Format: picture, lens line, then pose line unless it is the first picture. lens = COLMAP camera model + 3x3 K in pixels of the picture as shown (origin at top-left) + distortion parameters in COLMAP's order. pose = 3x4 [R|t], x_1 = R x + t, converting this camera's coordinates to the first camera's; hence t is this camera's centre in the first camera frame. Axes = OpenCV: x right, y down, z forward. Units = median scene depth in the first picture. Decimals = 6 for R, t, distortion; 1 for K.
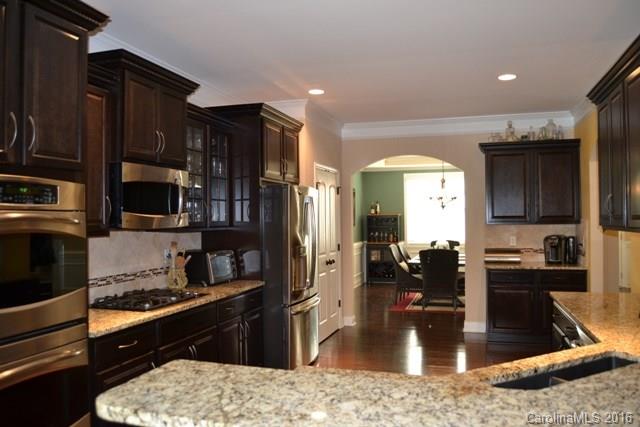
lens RADIAL K [[506.3, 0, 320.0], [0, 506.3, 213.5], [0, 0, 1]] dist [-0.083392, 0.006418]
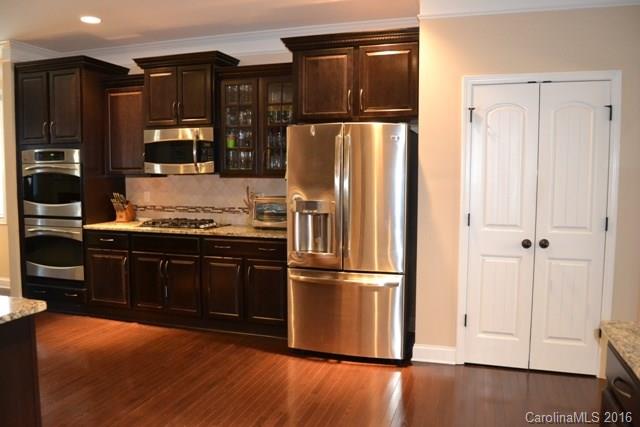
lens RADIAL K [[506.3, 0, 320.0], [0, 506.3, 213.5], [0, 0, 1]] dist [-0.083392, 0.006418]
pose [[-0.016014, 0.088392, -0.995957, 1.036322], [0.007942, 0.996065, 0.088274, 0.019275], [0.999840, -0.006497, -0.016653, 1.386238]]
